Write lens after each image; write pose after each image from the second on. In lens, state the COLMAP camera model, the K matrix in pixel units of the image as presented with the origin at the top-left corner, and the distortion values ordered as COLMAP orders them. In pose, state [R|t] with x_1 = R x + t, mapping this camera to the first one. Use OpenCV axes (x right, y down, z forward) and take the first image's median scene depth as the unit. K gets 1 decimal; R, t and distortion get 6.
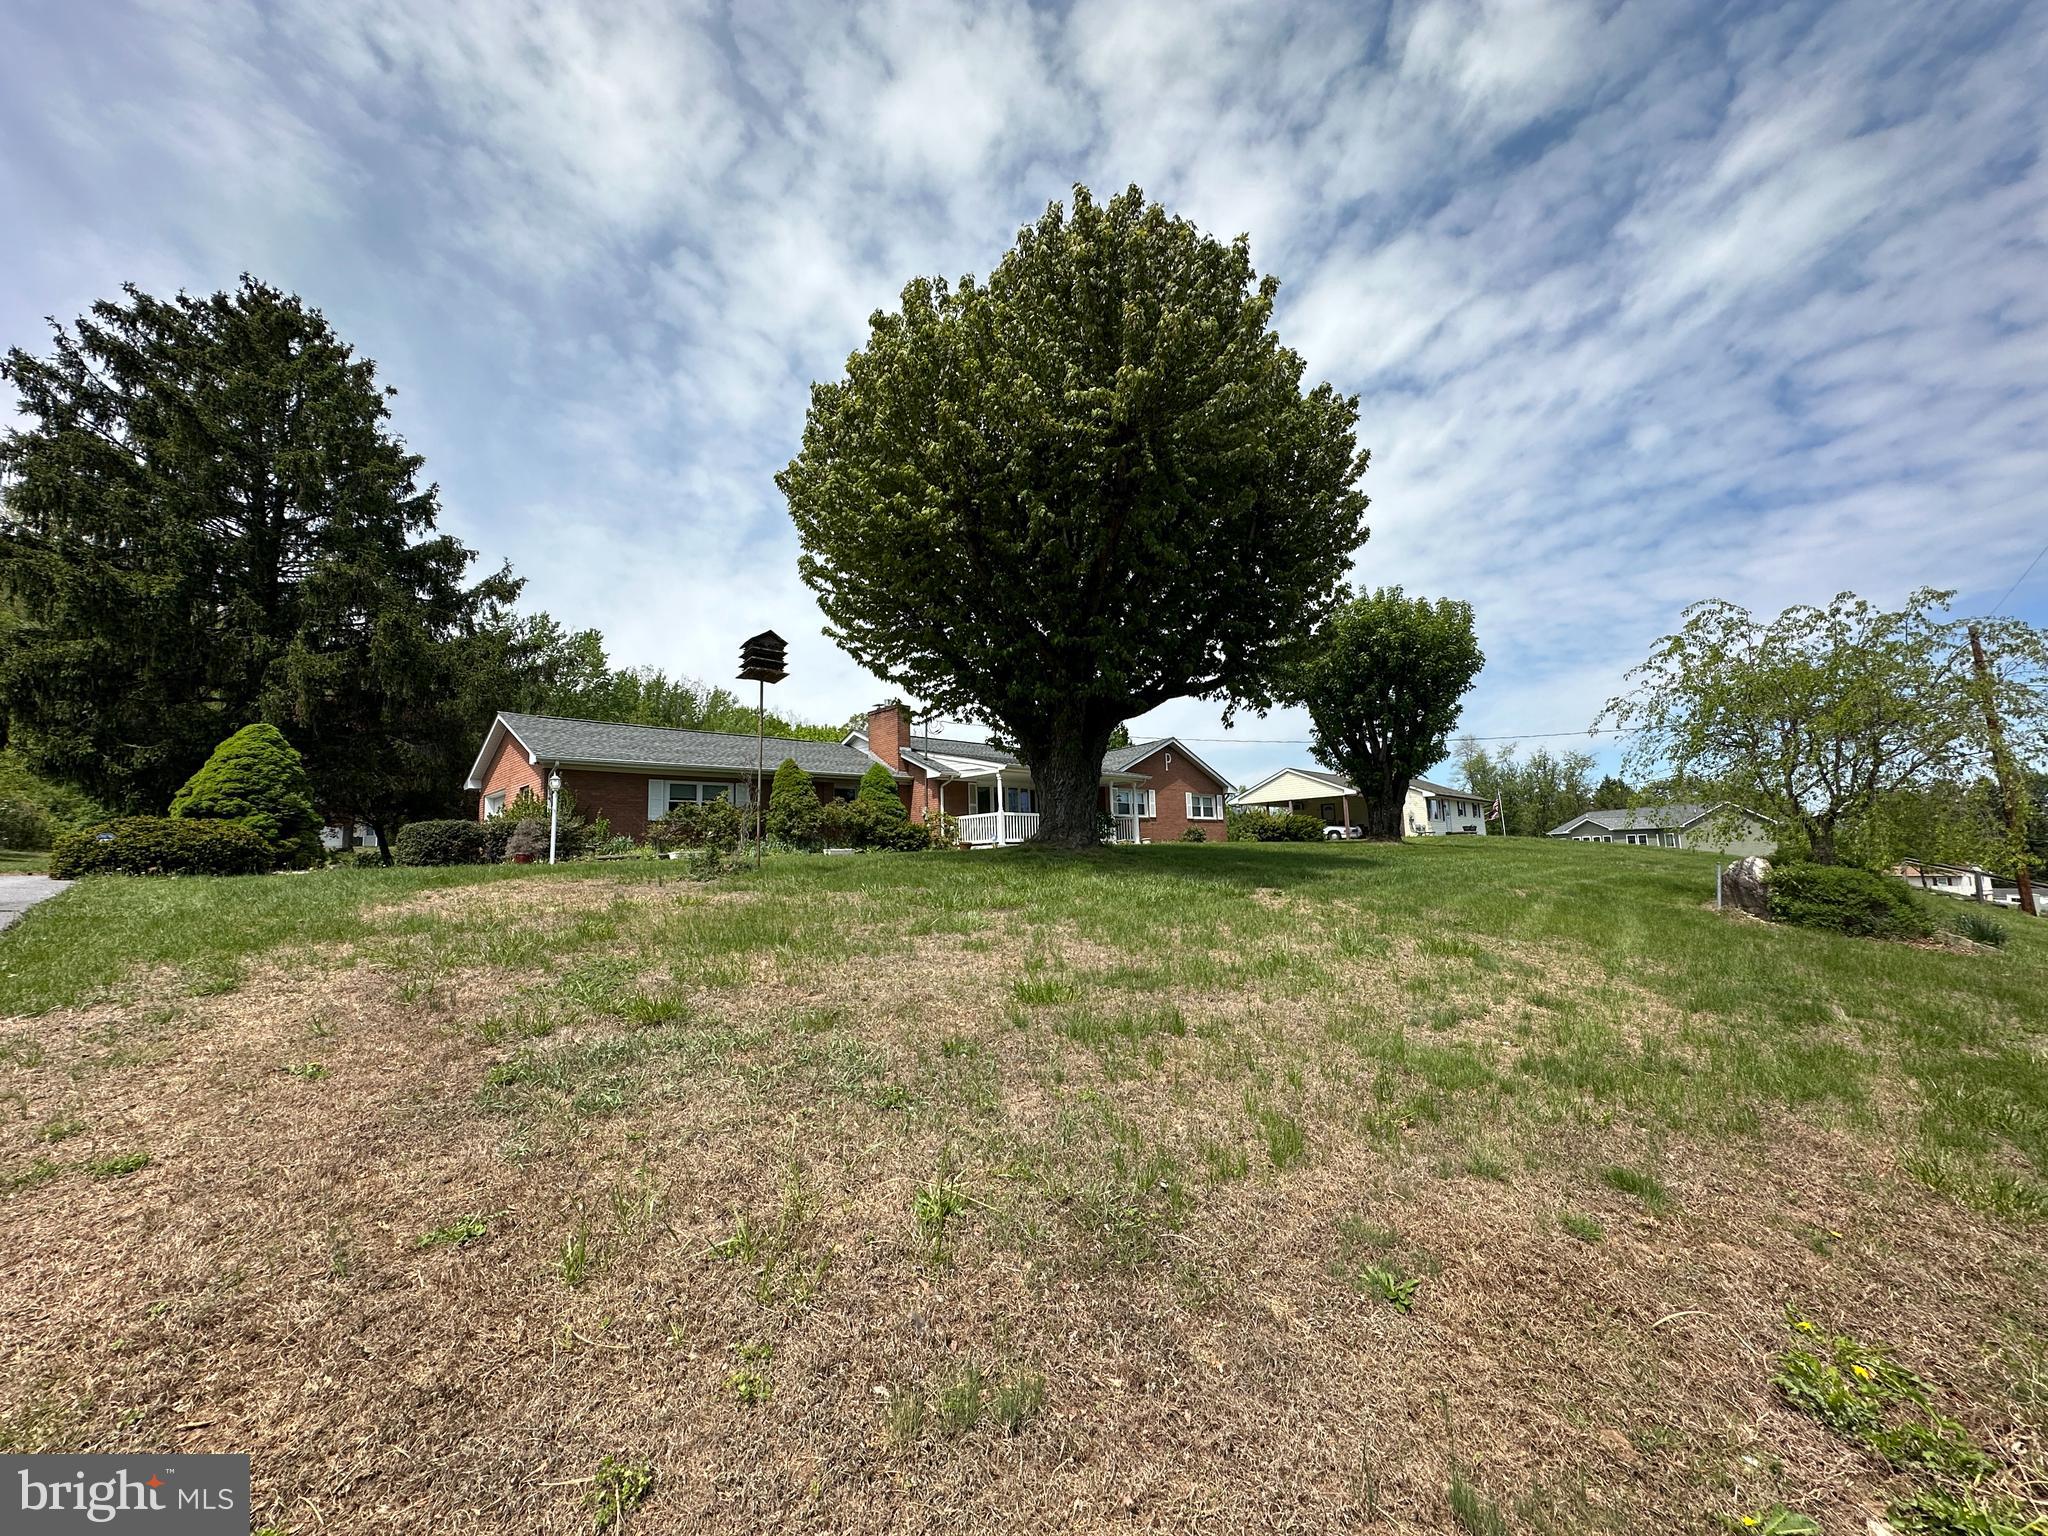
lens RADIAL K [[813.0, 0, 1024.0], [0, 813.0, 768.0], [0, 0, 1]] dist [-0.001857, 0.000108]
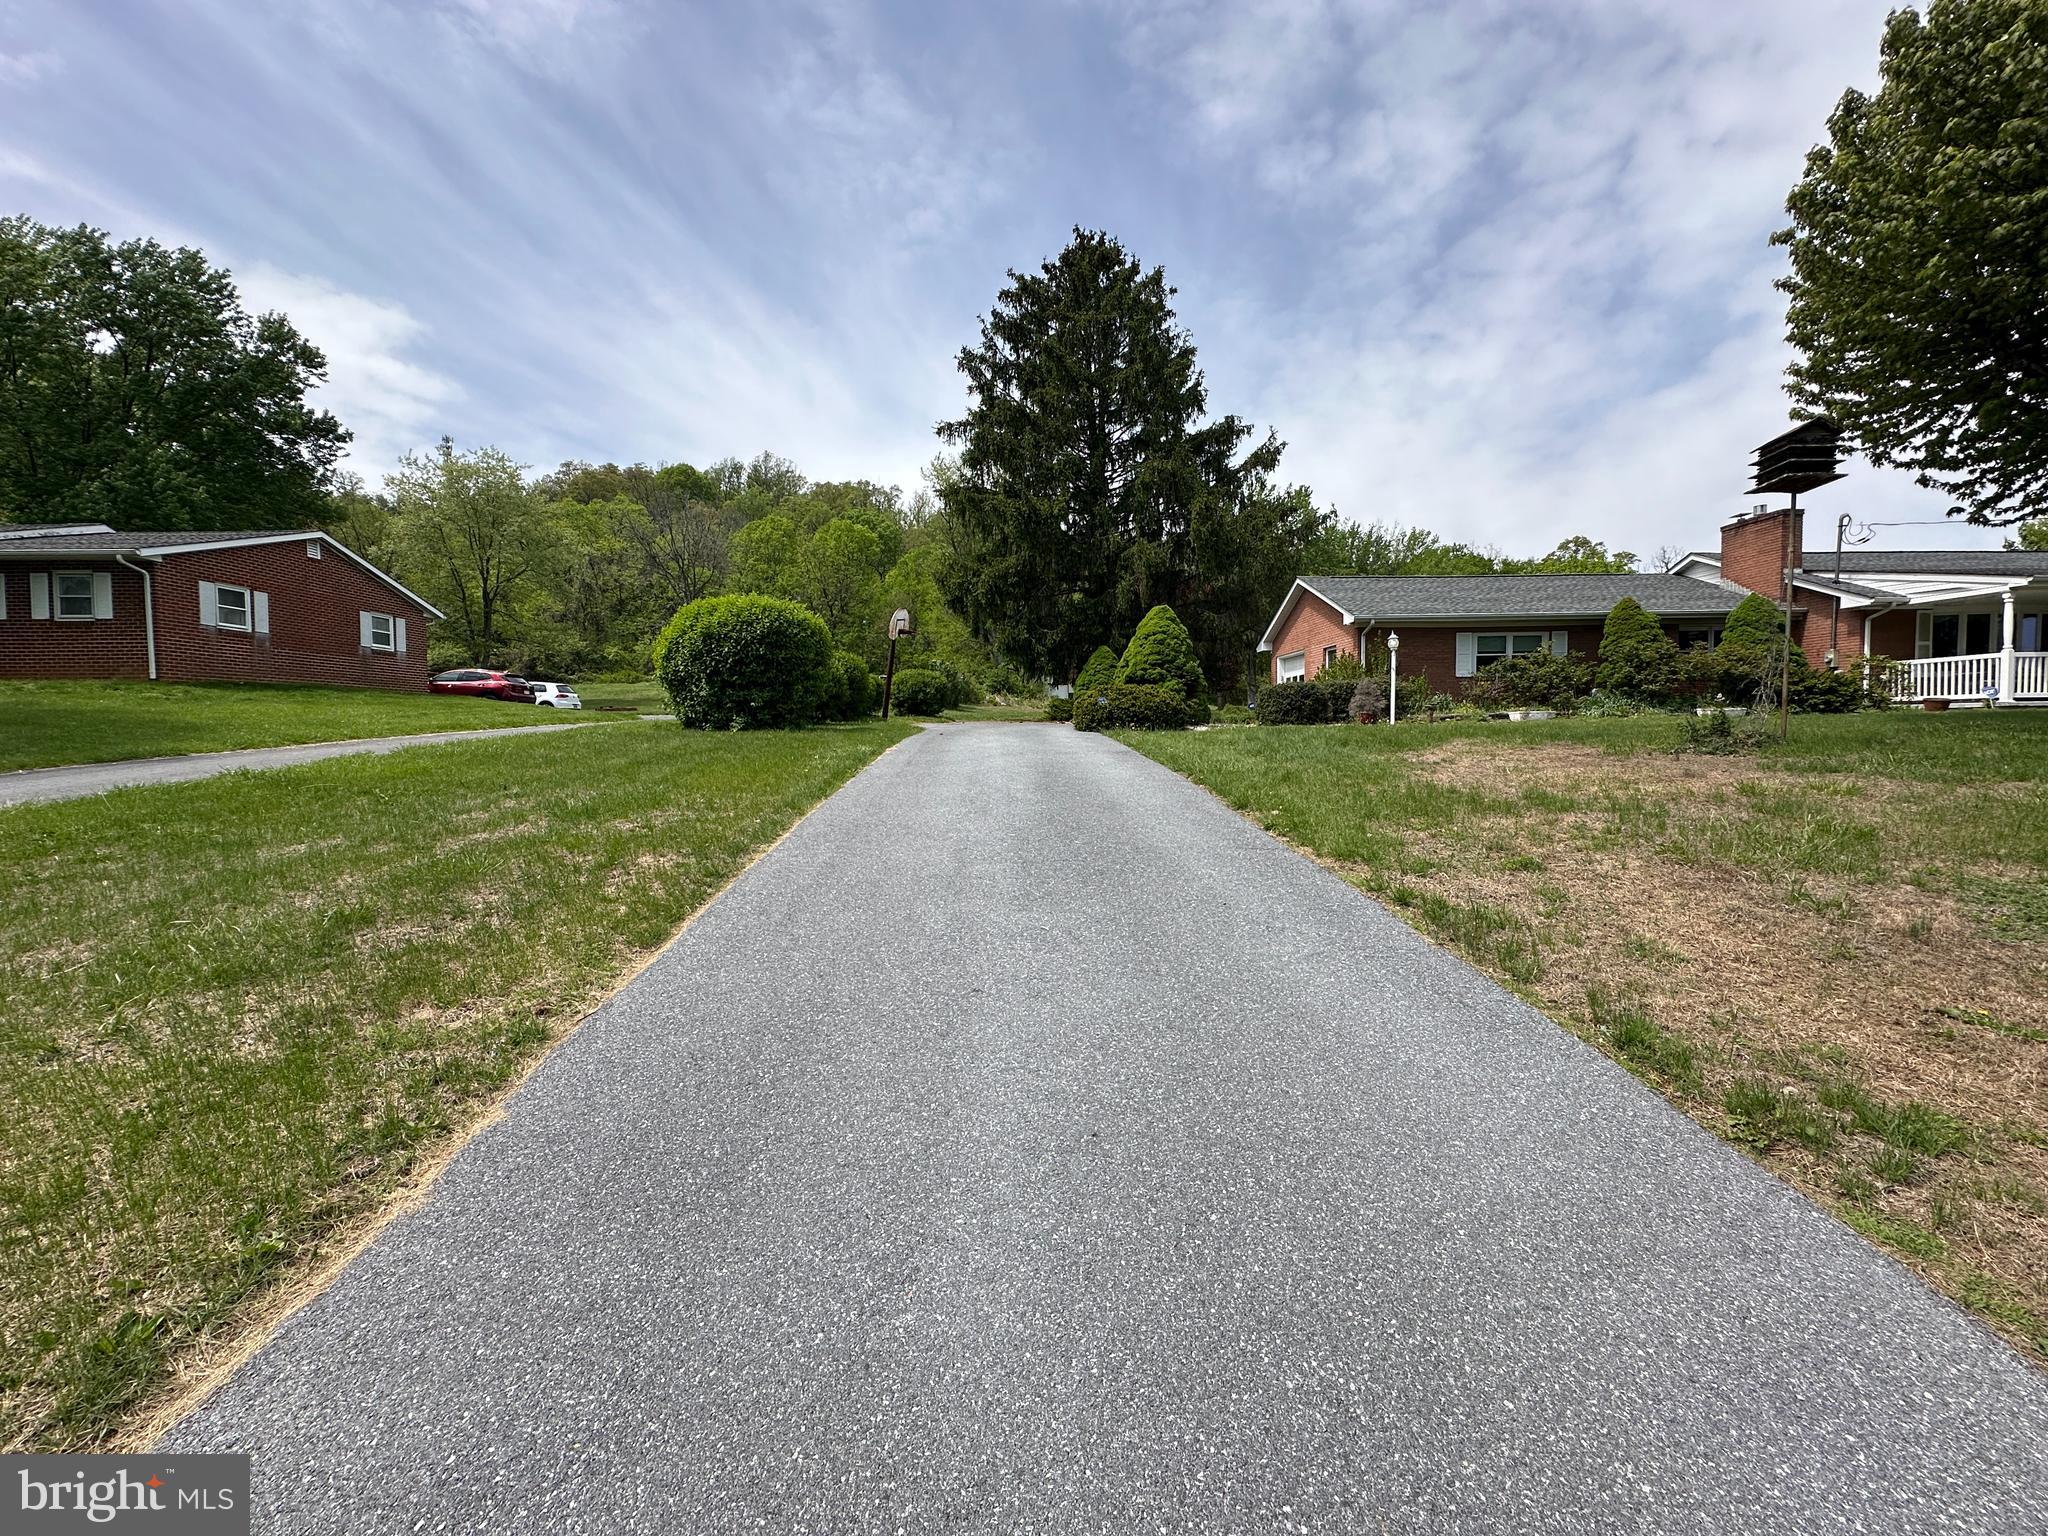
lens RADIAL K [[813.0, 0, 1024.0], [0, 813.0, 768.0], [0, 0, 1]] dist [-0.001857, 0.000108]
pose [[0.721291, 0.056547, -0.690321, -0.154569], [0.069623, 0.985695, 0.153488, -0.010362], [0.689125, -0.158772, 0.707035, -0.030787]]
